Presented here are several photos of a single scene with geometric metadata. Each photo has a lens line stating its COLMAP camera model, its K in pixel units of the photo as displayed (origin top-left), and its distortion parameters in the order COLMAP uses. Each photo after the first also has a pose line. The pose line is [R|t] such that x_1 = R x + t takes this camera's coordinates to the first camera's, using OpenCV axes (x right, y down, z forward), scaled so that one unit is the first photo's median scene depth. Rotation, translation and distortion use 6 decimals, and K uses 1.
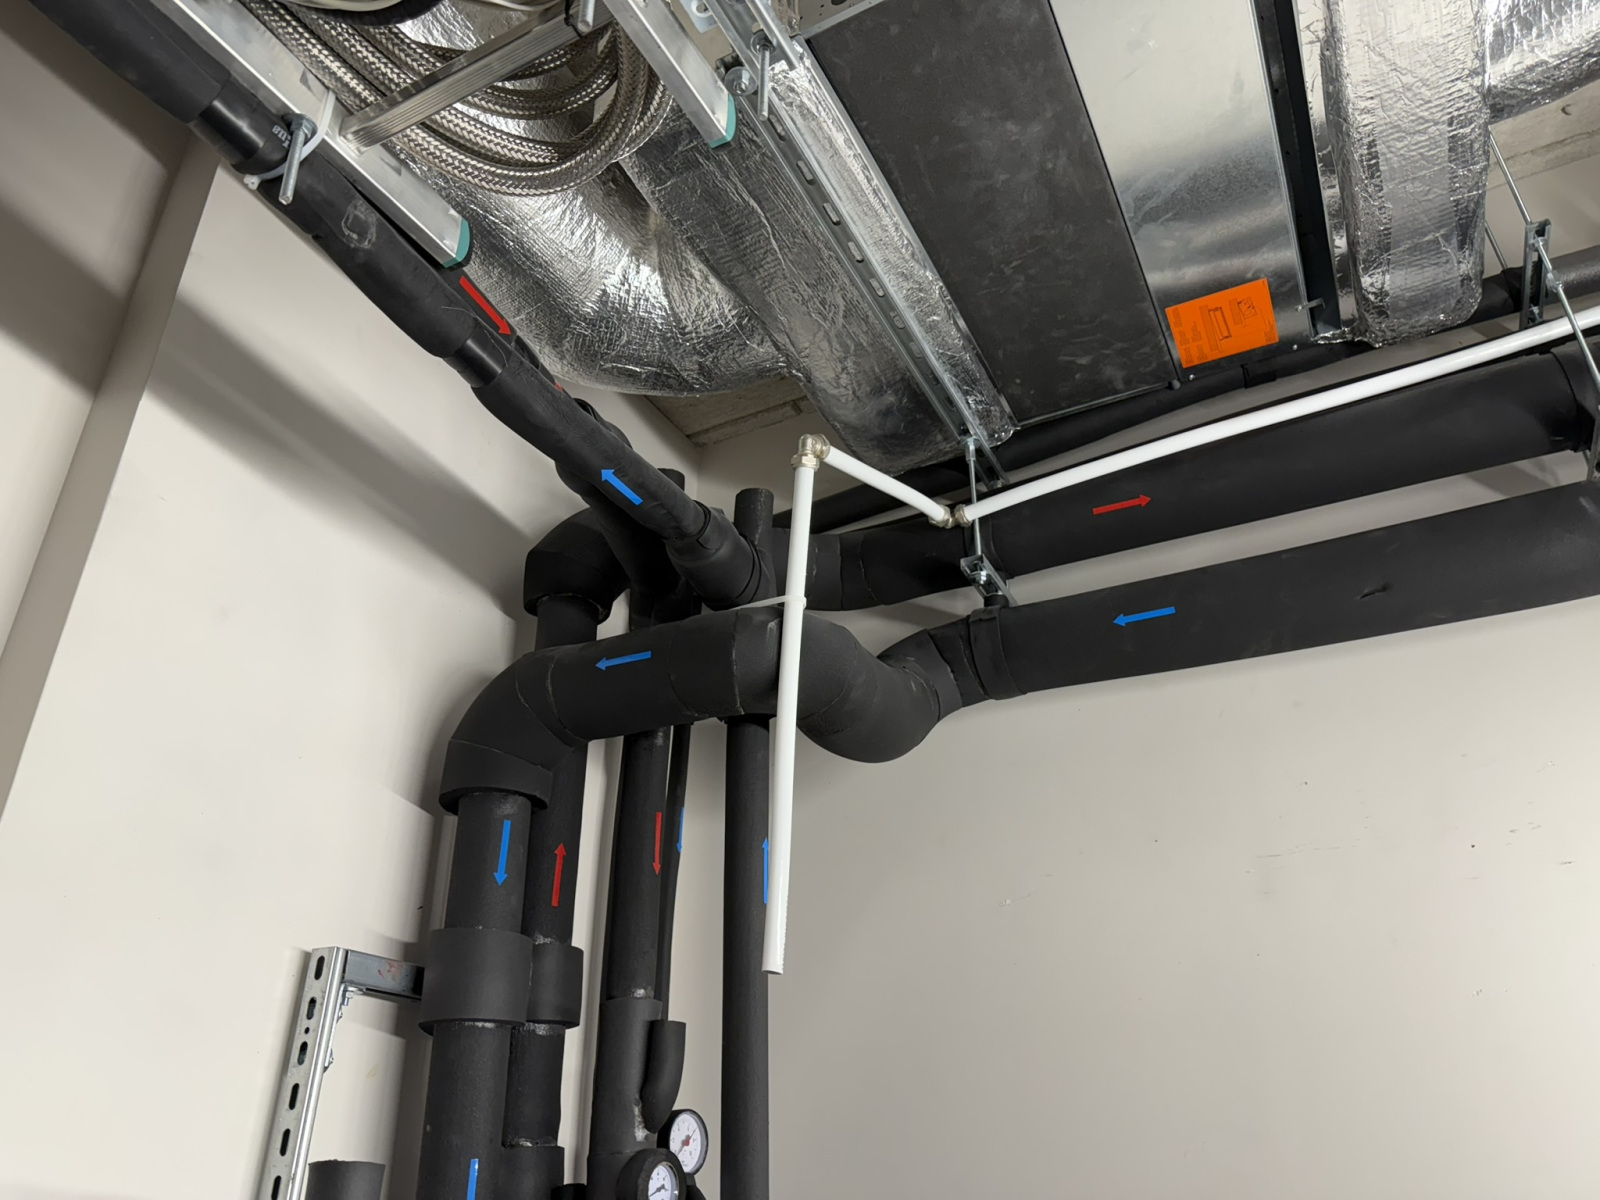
lens RADIAL K [[1126.5, 0, 800.0], [0, 1126.5, 600.0], [0, 0, 1]] dist [-0.037943, -0.004782]
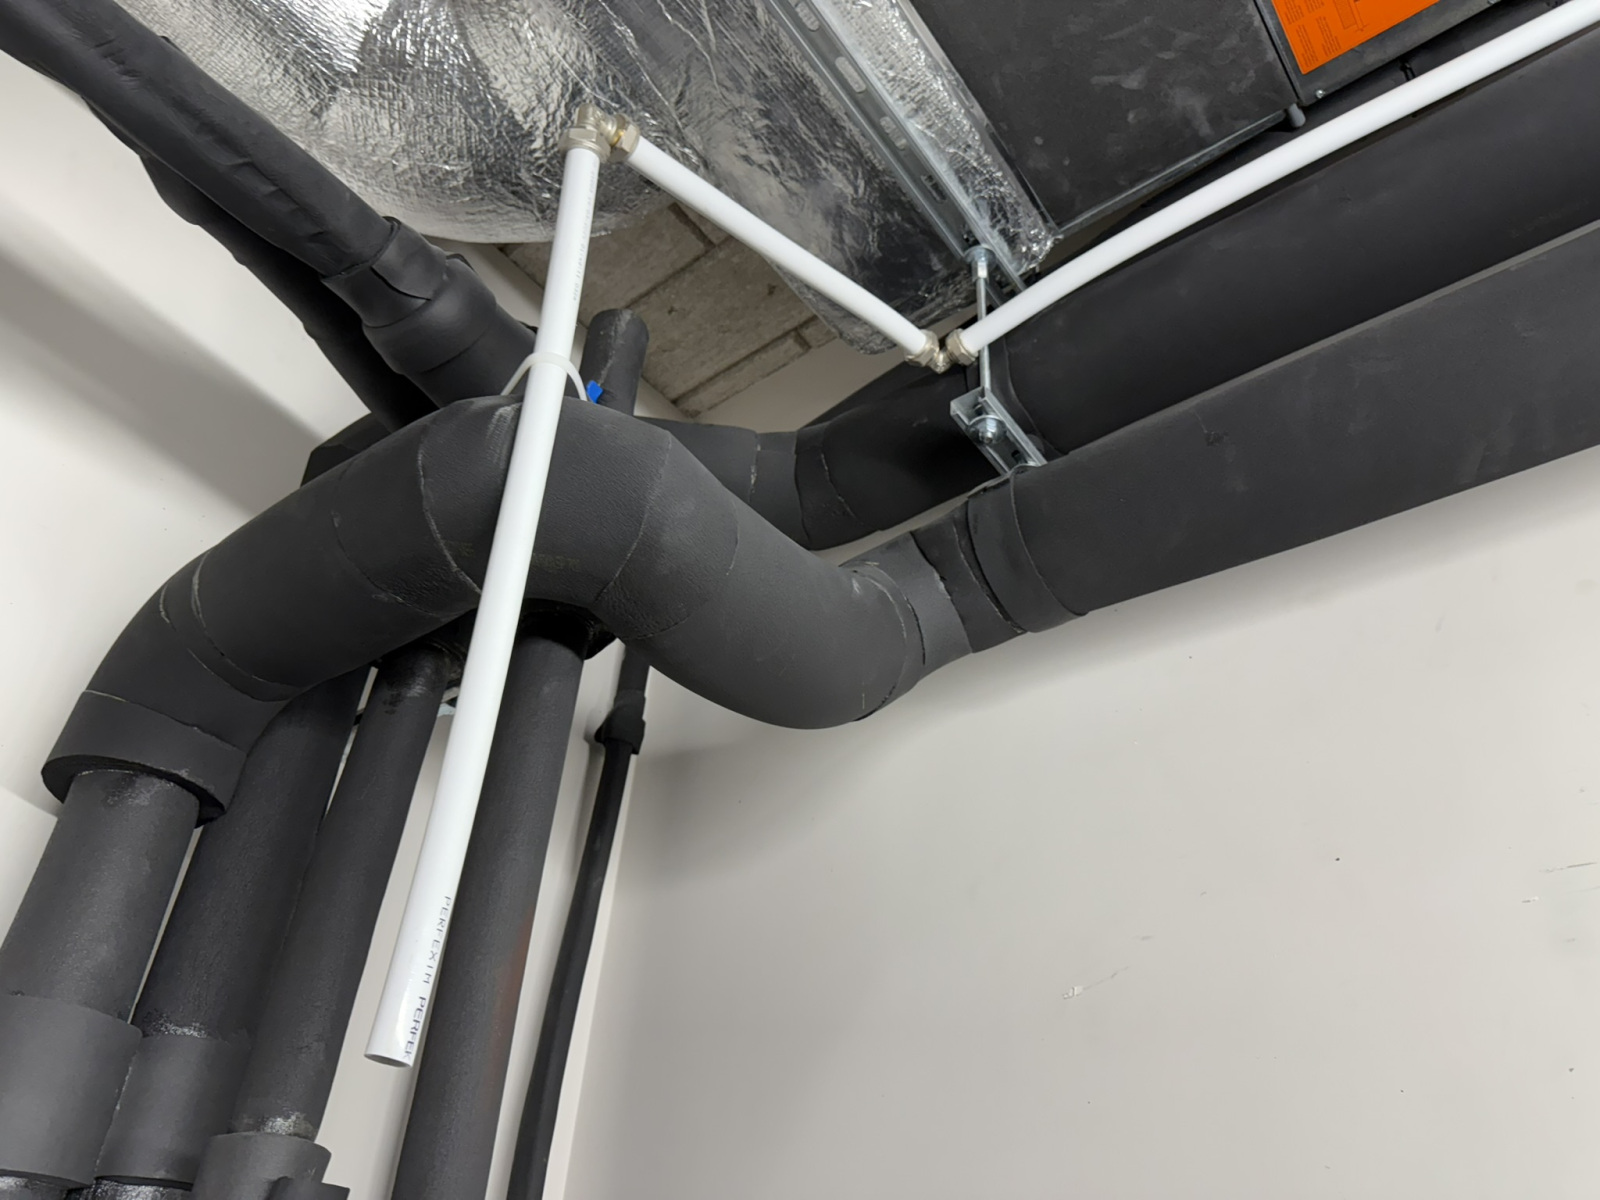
lens RADIAL K [[1193.5, 0, 823.0], [0, 1193.5, 604.8], [0, 0, 1]] dist [-0.106096, 0.074226]
pose [[0.986578, -0.060958, -0.151483, 0.164517], [0.038188, 0.988112, -0.148916, 0.162199], [0.158760, 0.141132, 0.977178, 0.387719]]
